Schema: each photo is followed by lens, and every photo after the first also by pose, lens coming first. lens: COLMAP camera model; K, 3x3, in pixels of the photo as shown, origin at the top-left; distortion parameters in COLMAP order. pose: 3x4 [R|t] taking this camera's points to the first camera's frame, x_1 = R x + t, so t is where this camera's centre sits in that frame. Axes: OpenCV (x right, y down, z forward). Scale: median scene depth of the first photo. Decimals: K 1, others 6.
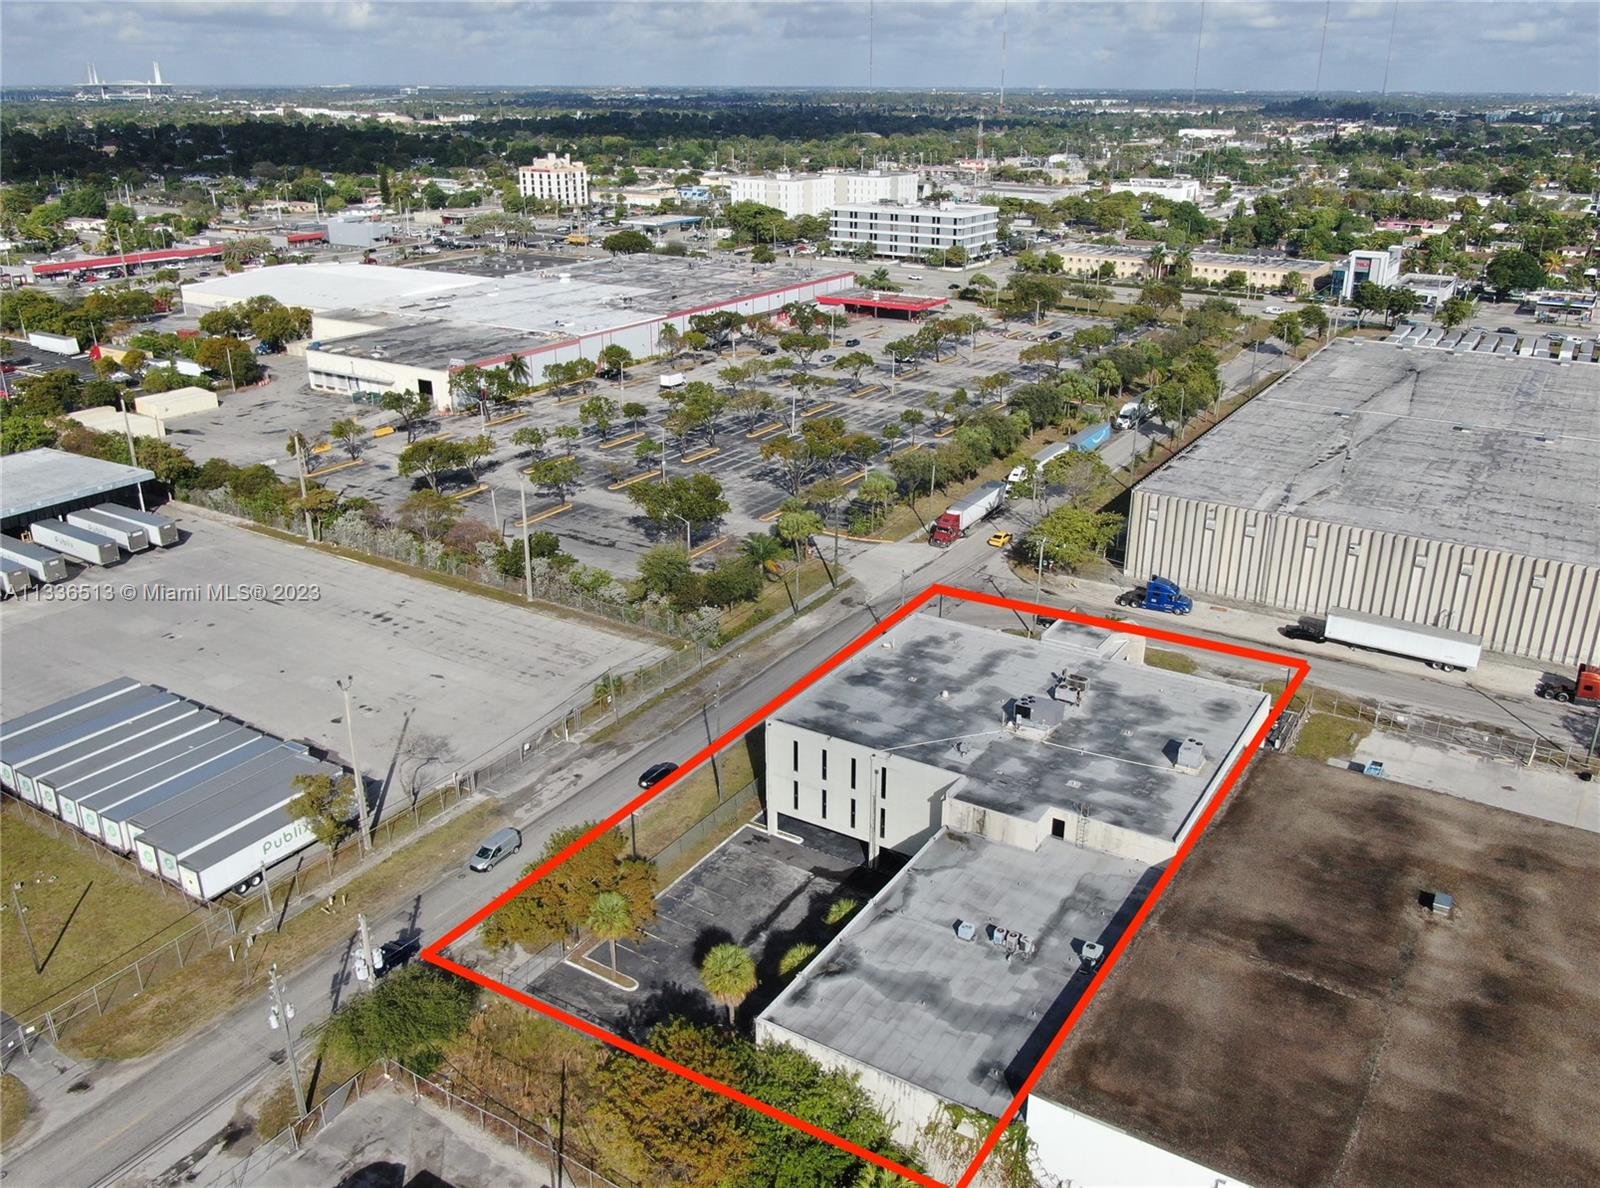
lens RADIAL K [[1271.9, 0, 799.3], [0, 1271.9, 593.7], [0, 0, 1]] dist [-0.000778, -0.000171]
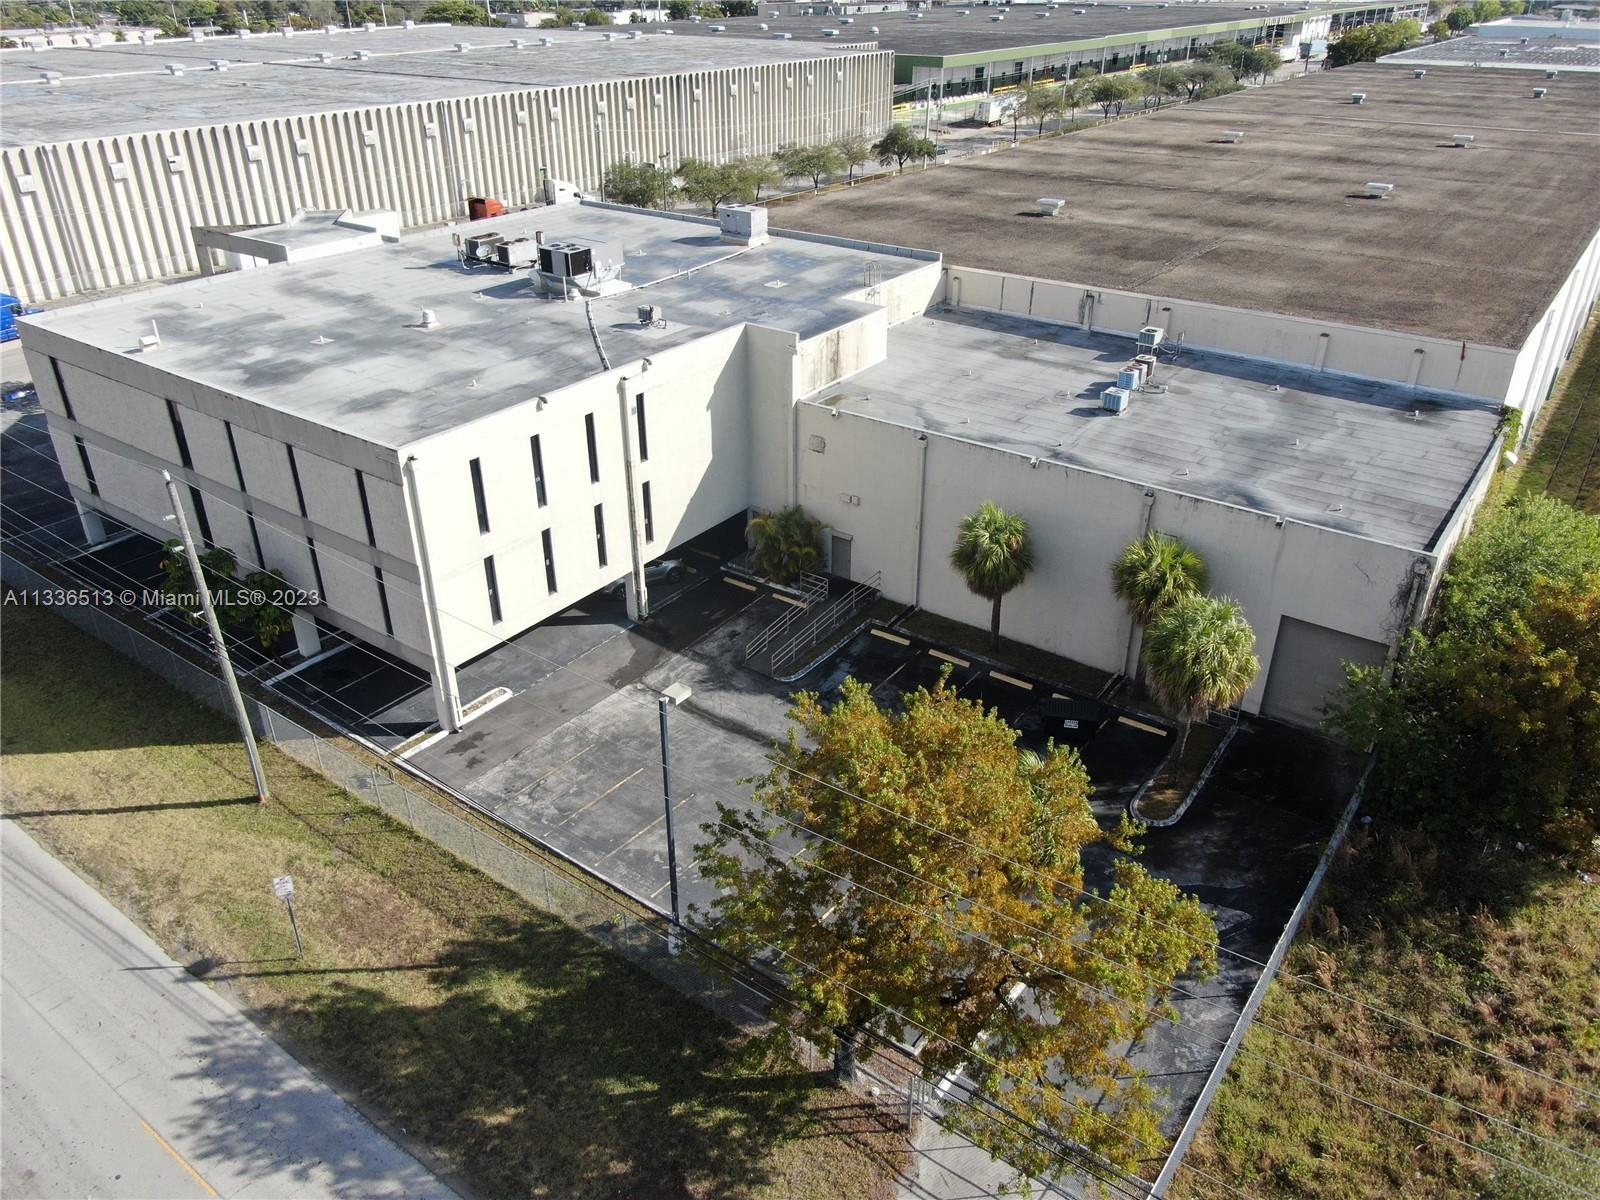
lens RADIAL K [[1165.2, 0, 796.6], [0, 1165.2, 596.5], [0, 0, 1]] dist [-0.004962, 0.000510]
pose [[0.075287, -0.480367, 0.873830, -0.350489], [0.370554, 0.827041, 0.422720, 0.030822], [-0.925755, 0.291976, 0.240267, 0.824690]]
